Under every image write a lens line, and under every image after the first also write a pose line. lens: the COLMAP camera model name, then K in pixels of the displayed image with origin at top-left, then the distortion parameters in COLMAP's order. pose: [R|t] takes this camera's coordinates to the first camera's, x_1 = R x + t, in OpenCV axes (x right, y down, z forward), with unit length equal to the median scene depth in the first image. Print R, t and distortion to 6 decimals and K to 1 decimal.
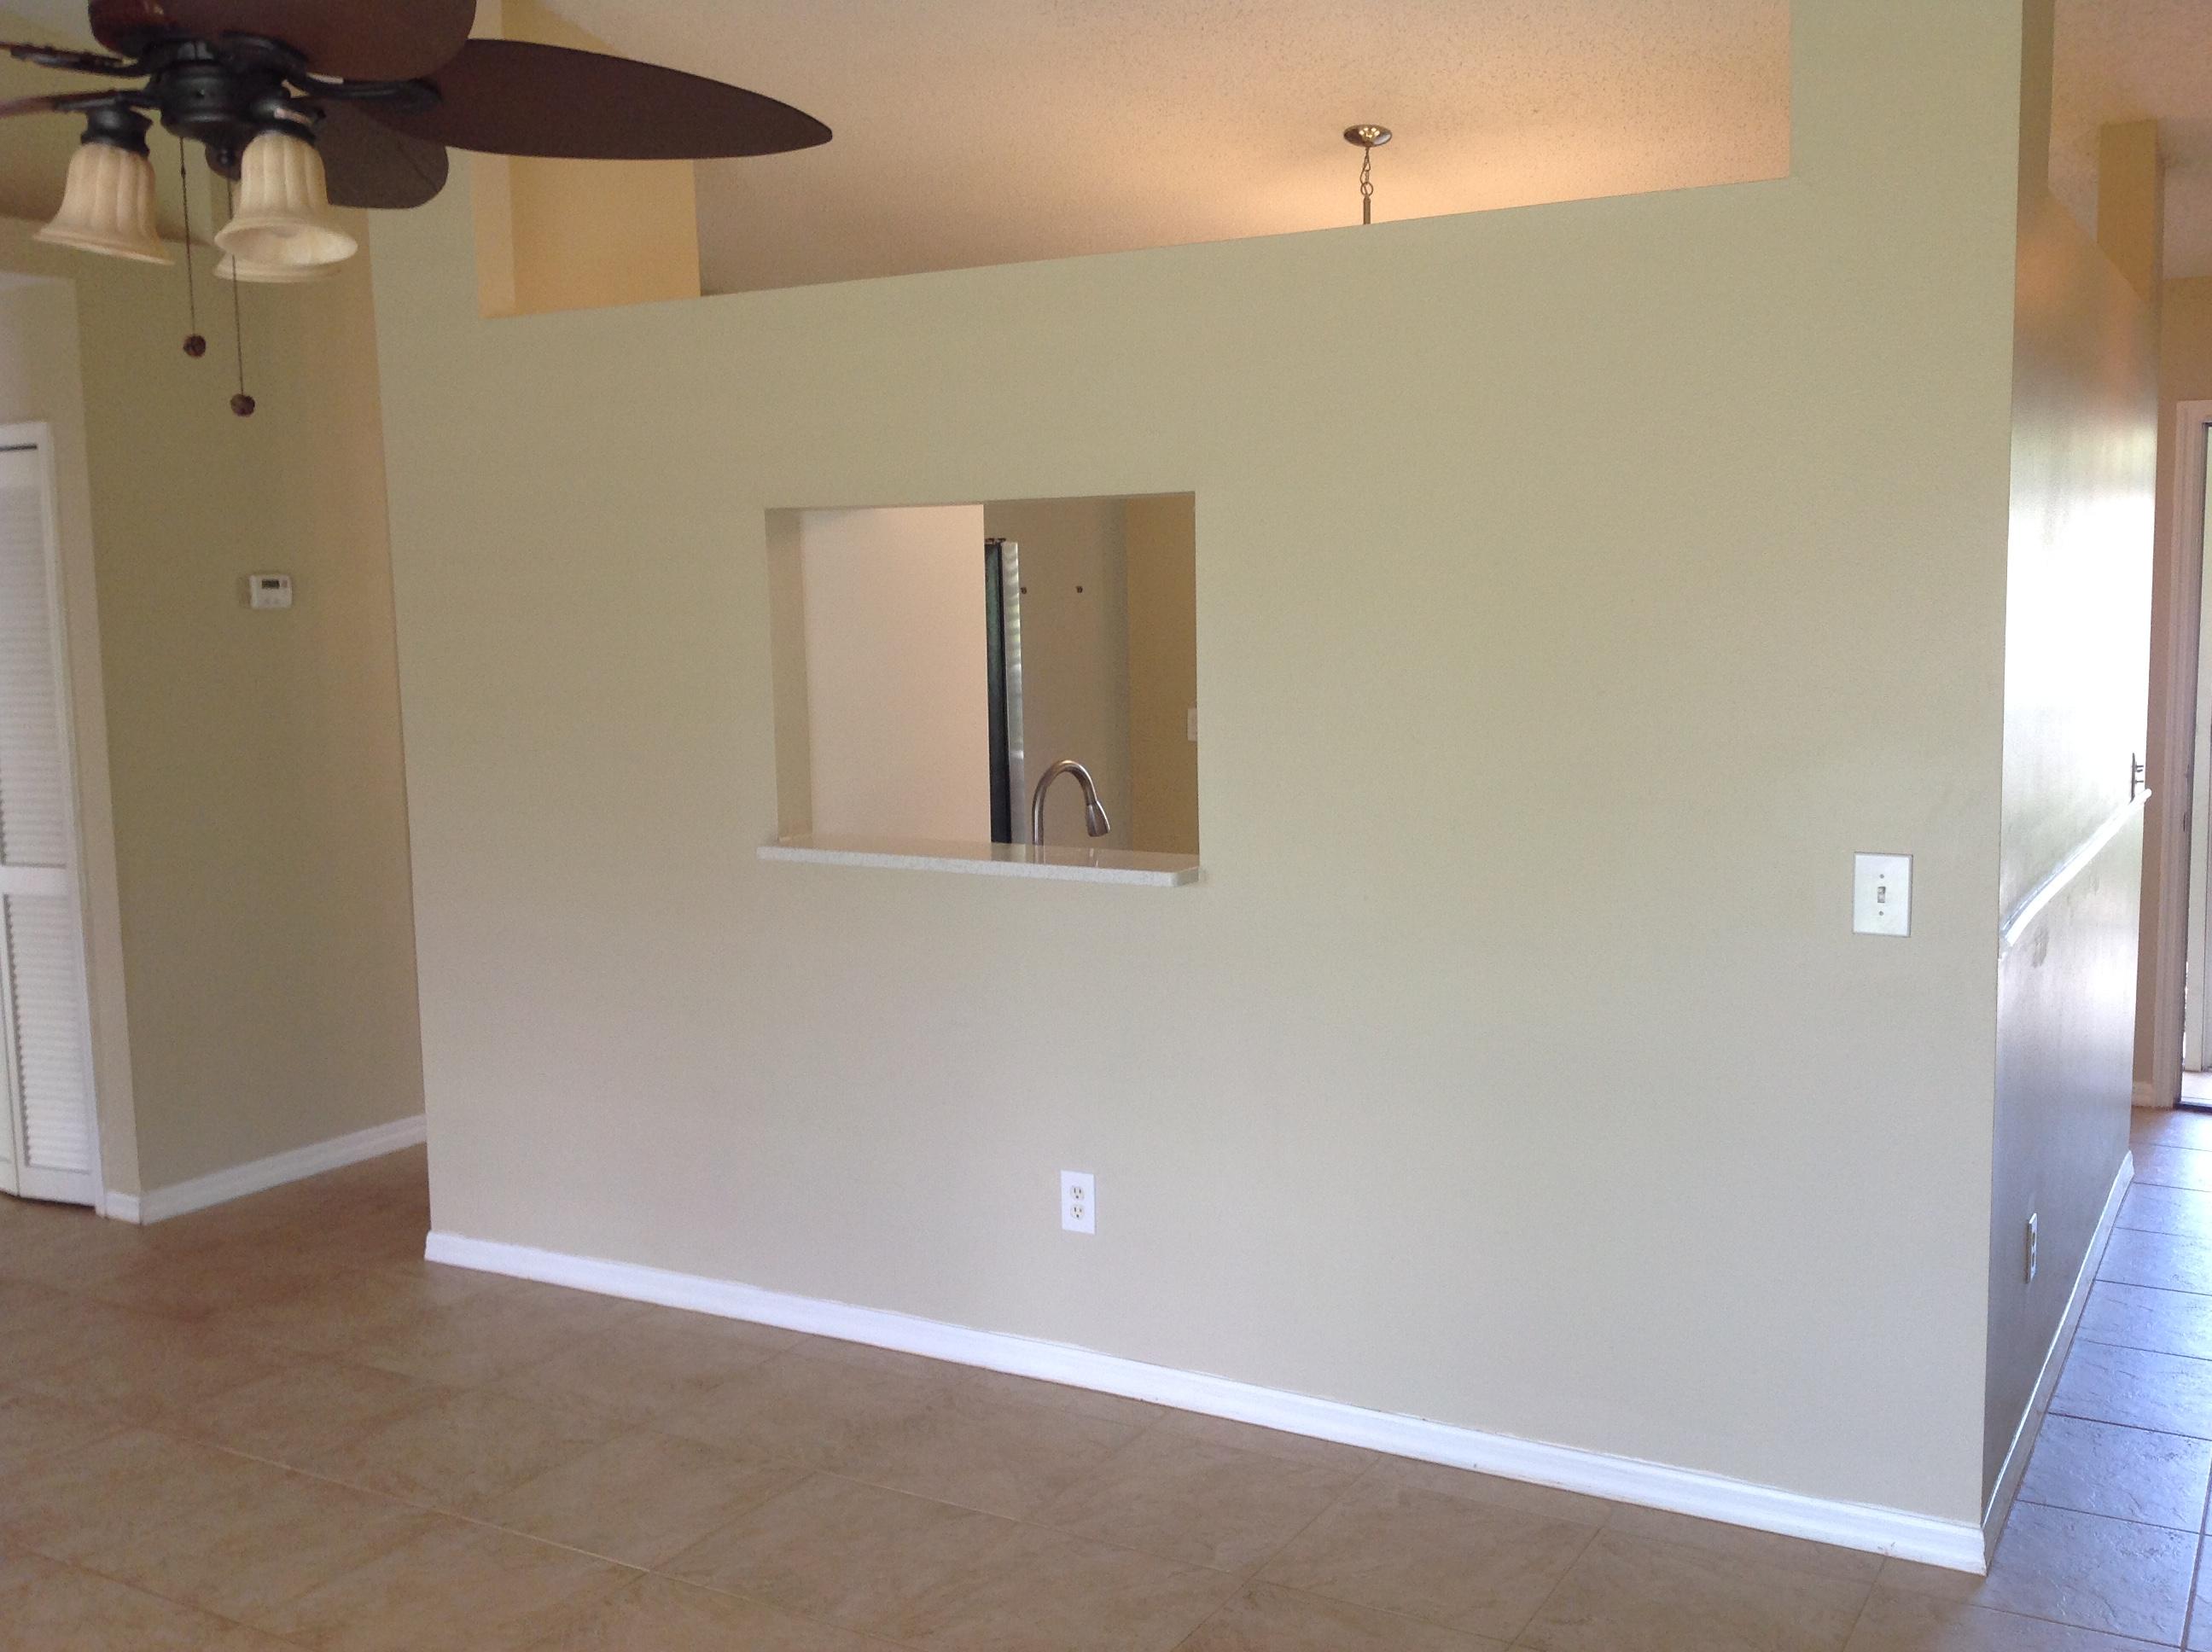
lens RADIAL K [[2120.3, 0, 1135.9], [0, 2120.3, 824.0], [0, 0, 1]] dist [0.230444, -0.460753]
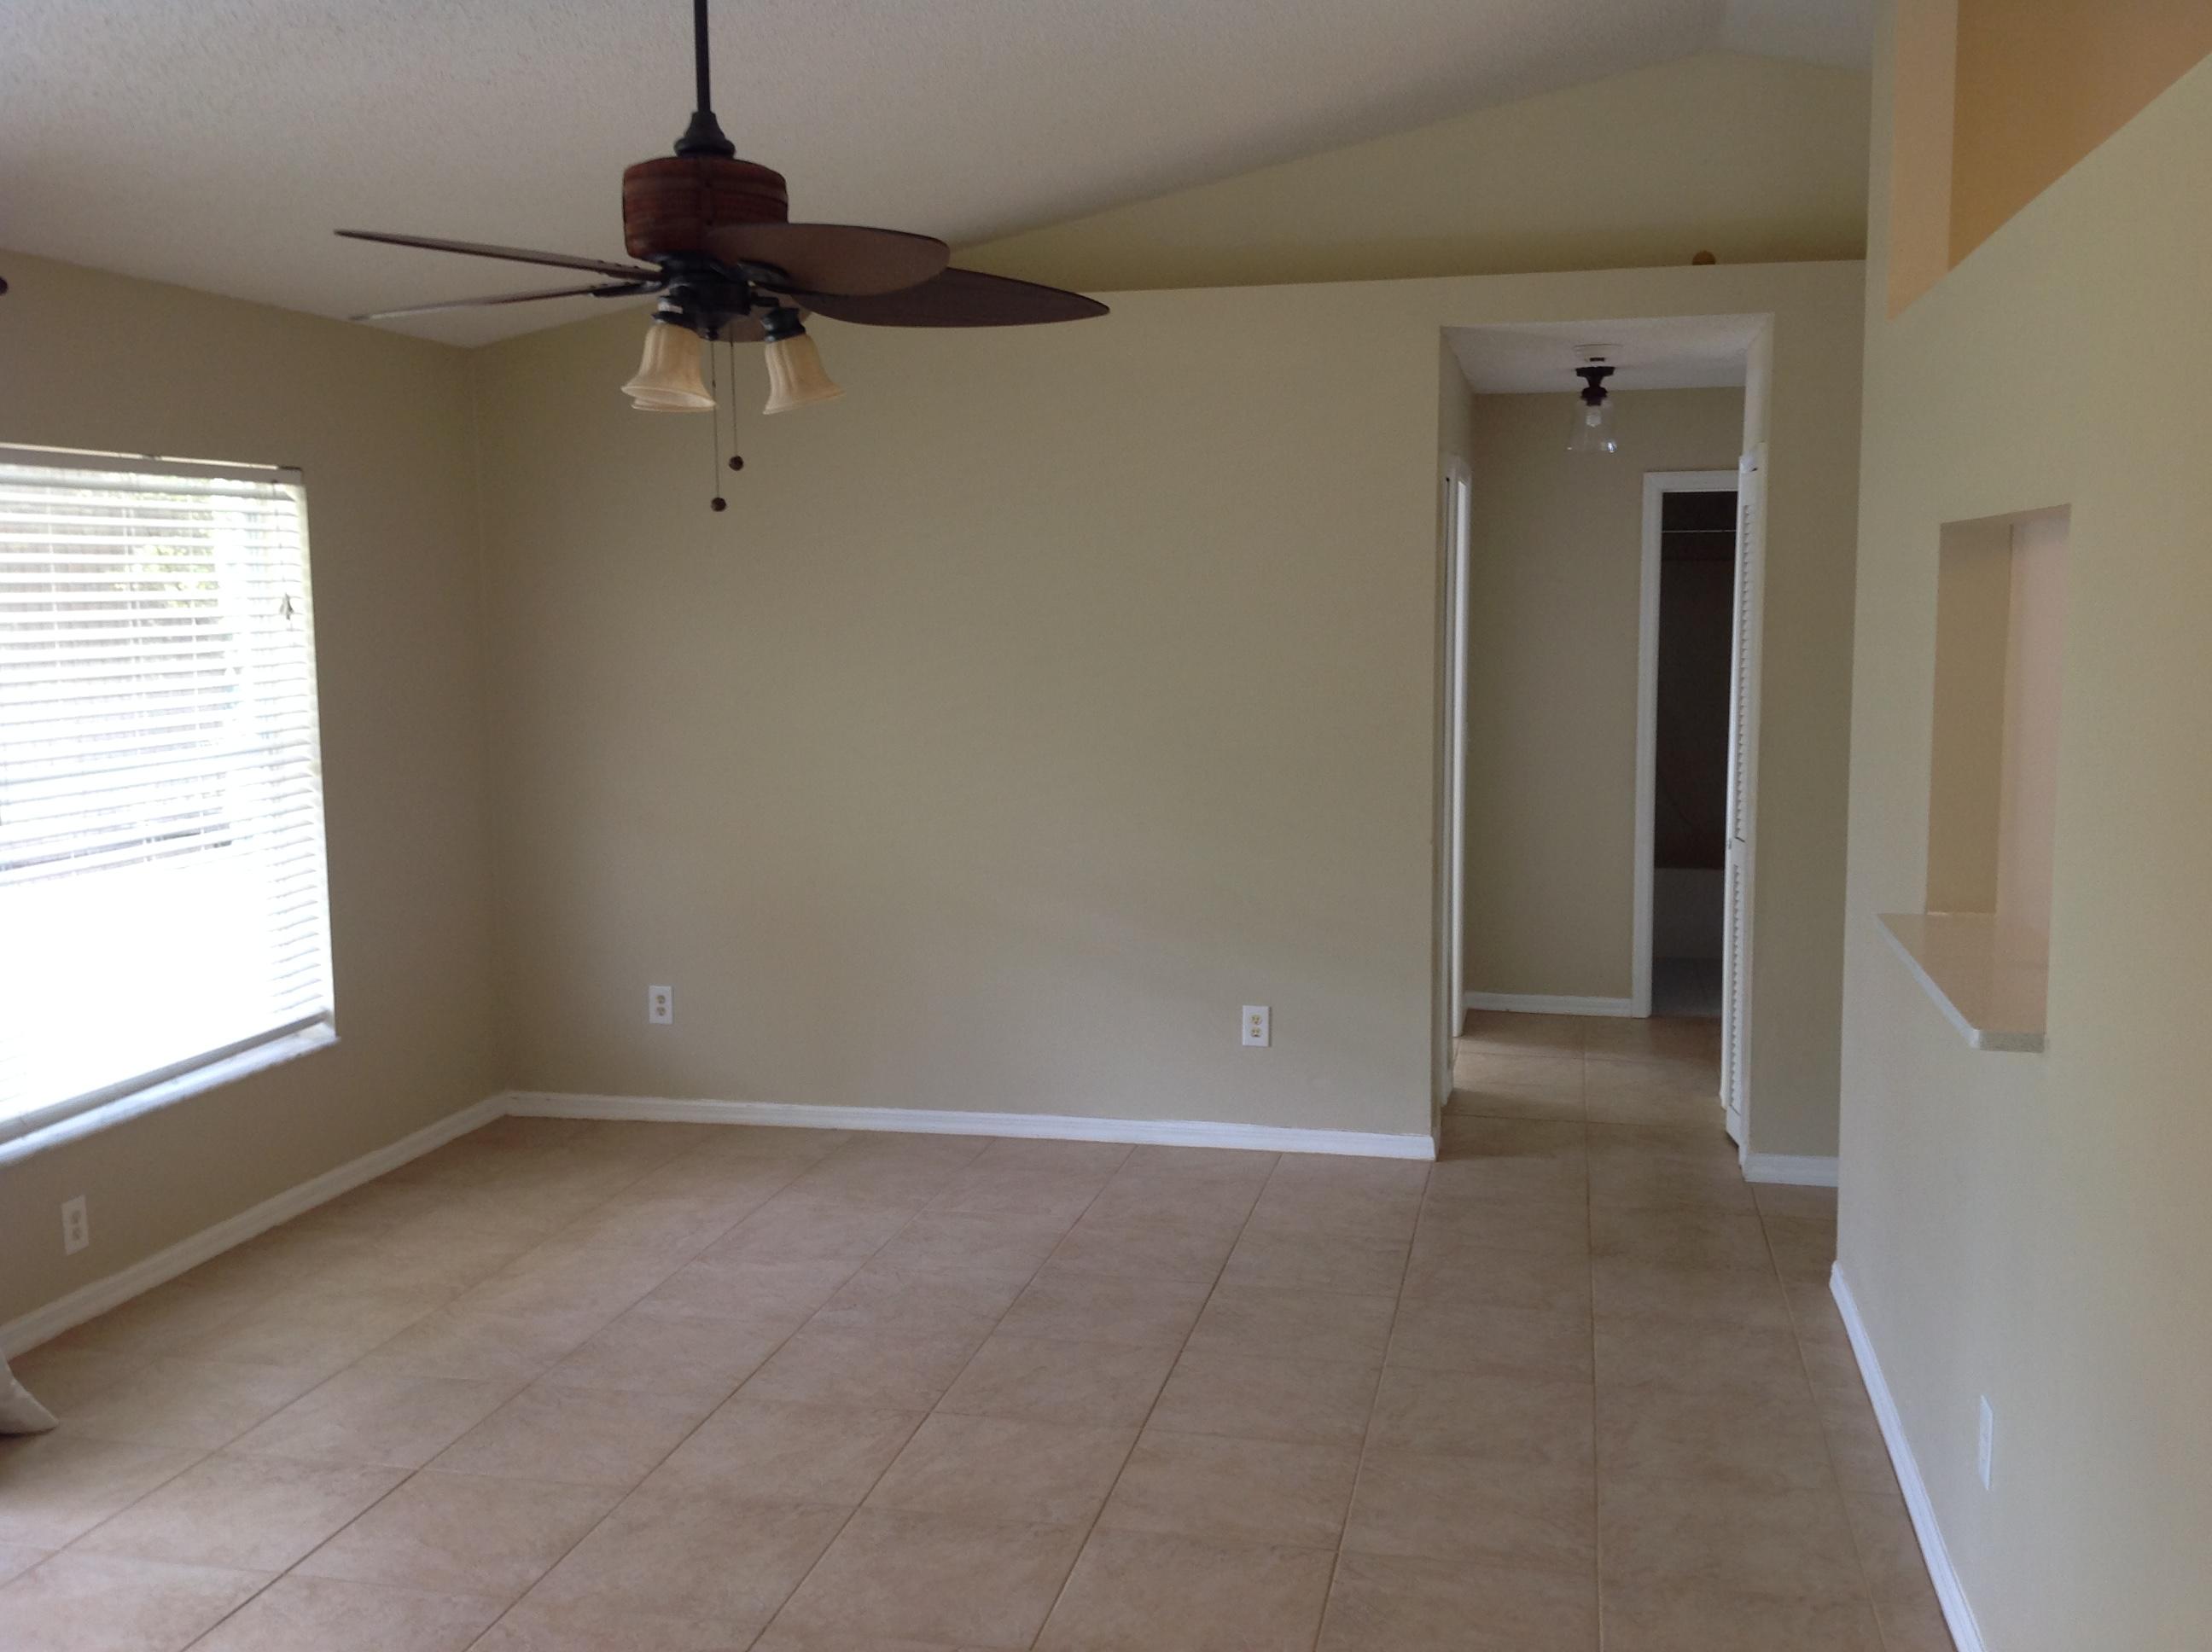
lens RADIAL K [[2120.3, 0, 1135.9], [0, 2120.3, 824.0], [0, 0, 1]] dist [0.230444, -0.460753]
pose [[0.304944, 0.121381, -0.944603, 0.642597], [-0.106390, 0.989978, 0.092866, -0.087397], [0.946409, 0.072177, 0.314802, 0.500621]]
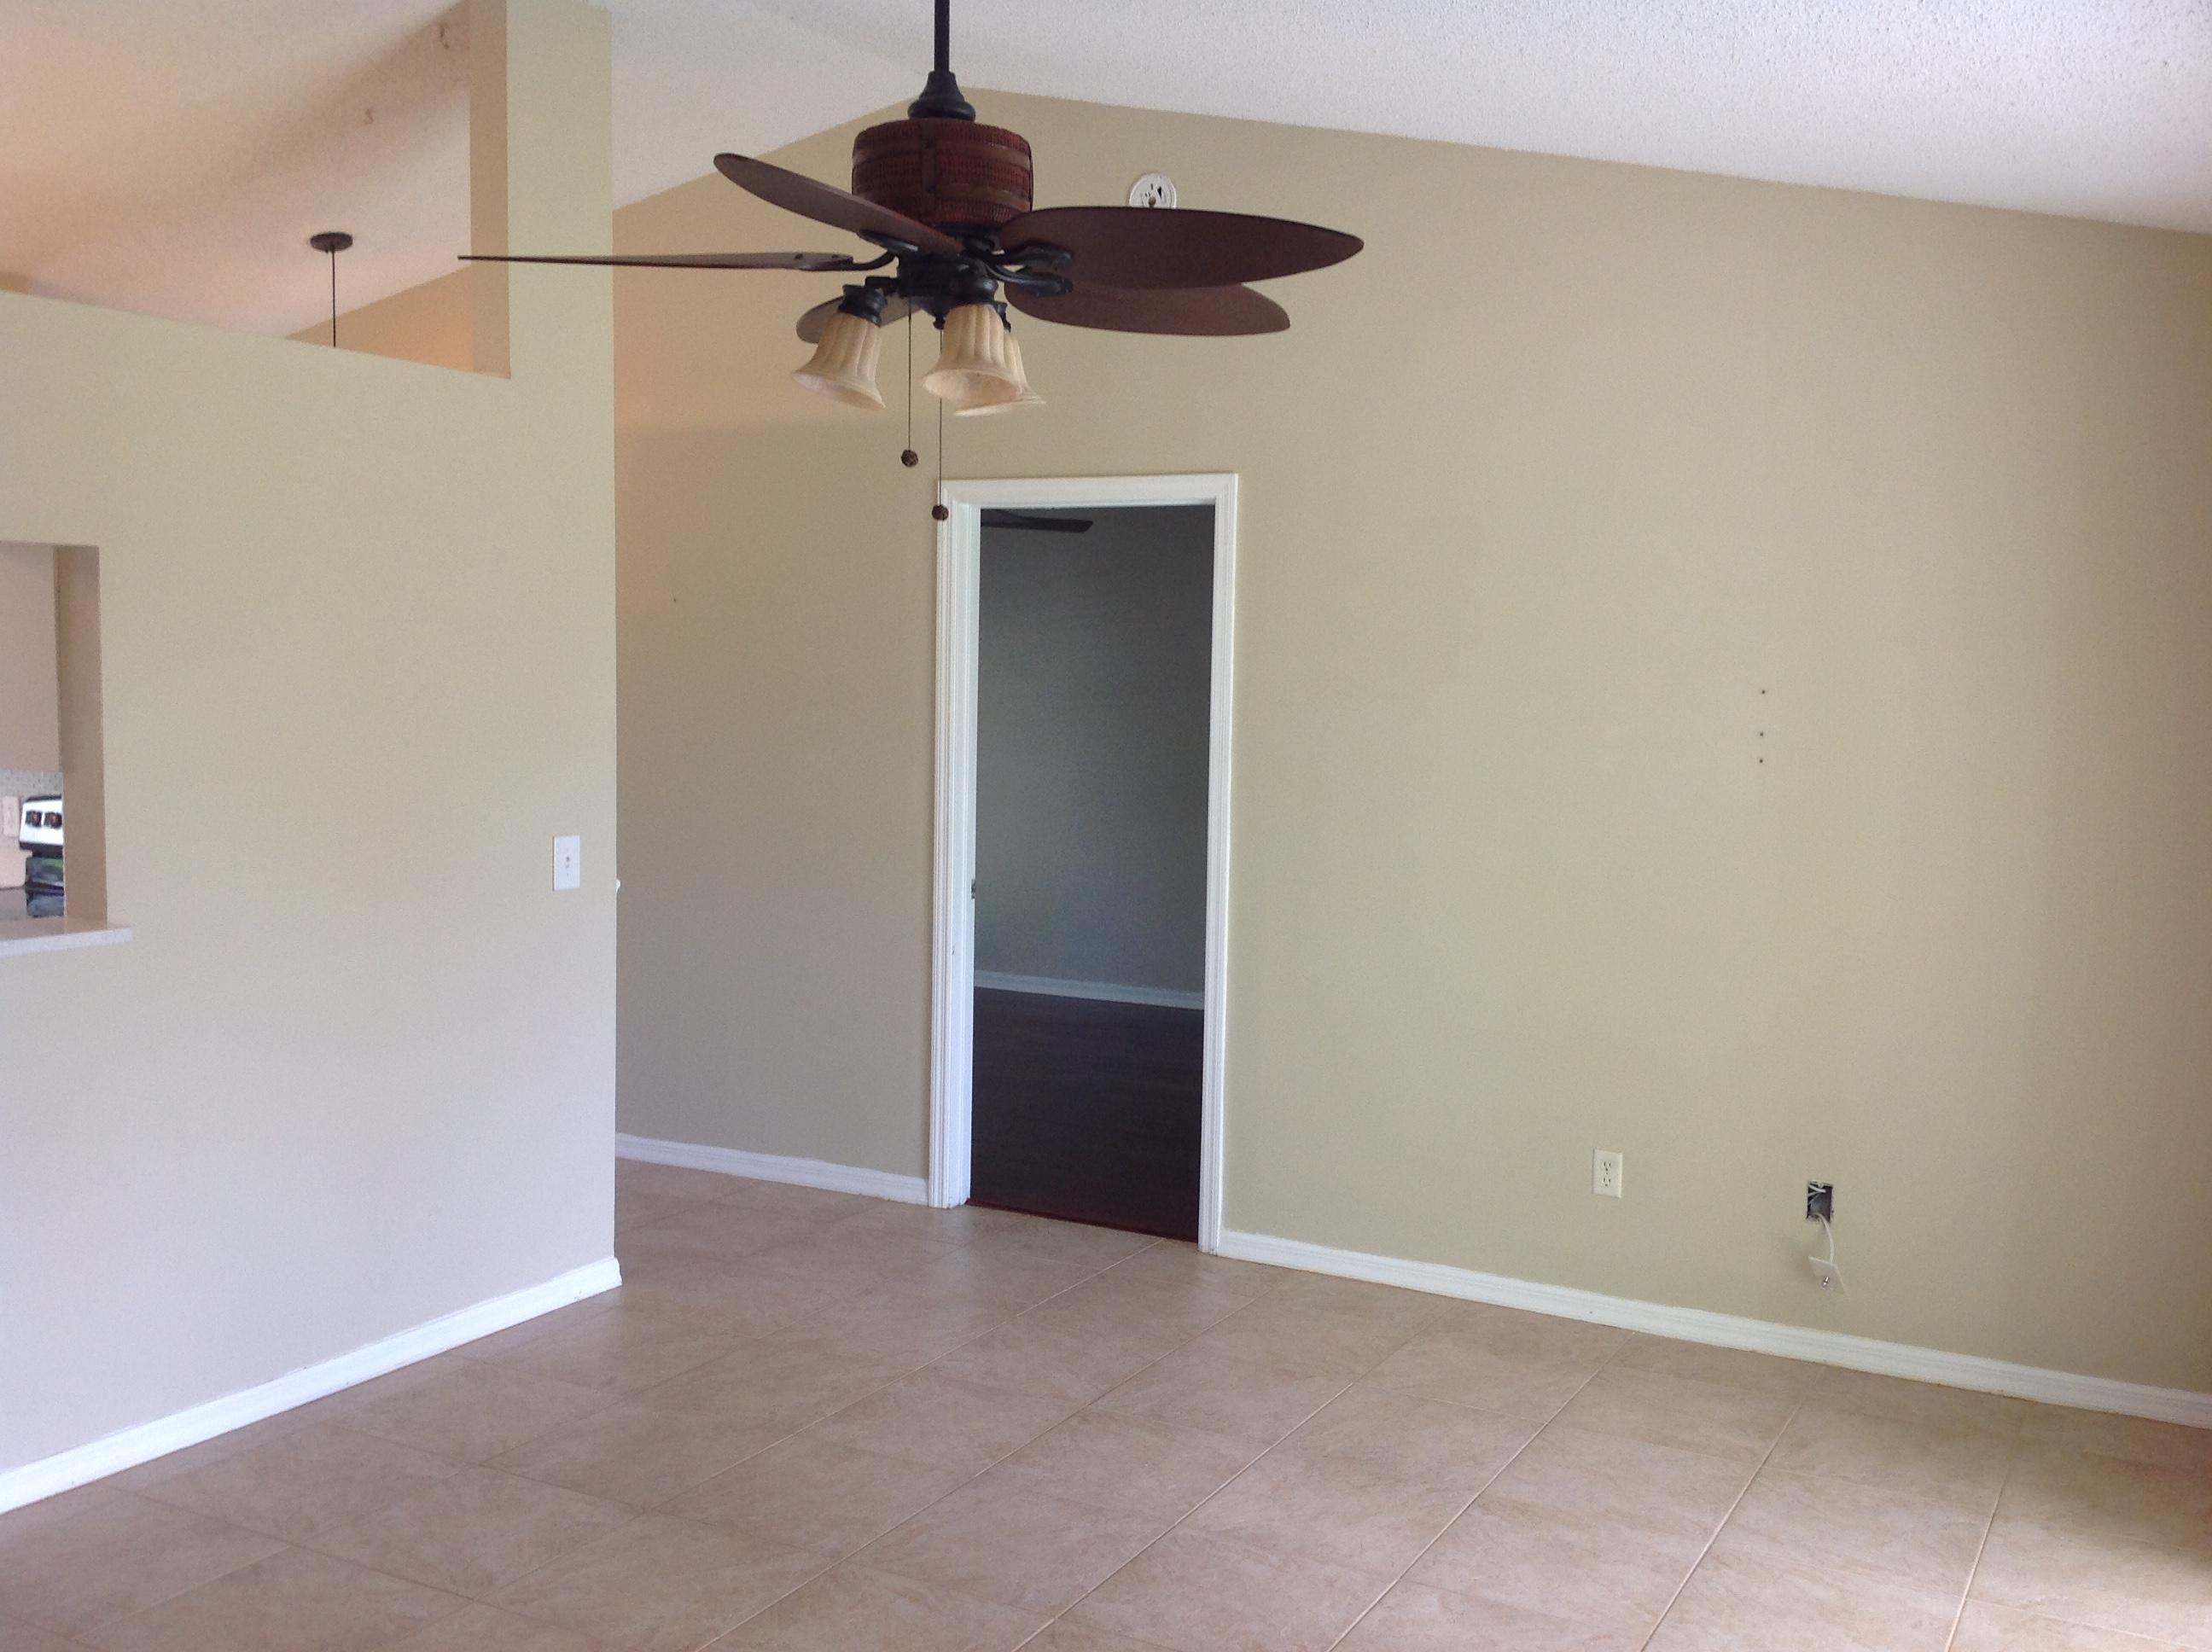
lens RADIAL K [[2120.3, 0, 1135.9], [0, 2120.3, 824.0], [0, 0, 1]] dist [0.230444, -0.460753]
pose [[-0.034184, -0.062313, 0.997471, -1.018830], [0.095627, 0.993271, 0.065328, -0.046408], [-0.994830, 0.097618, -0.027996, 0.558421]]
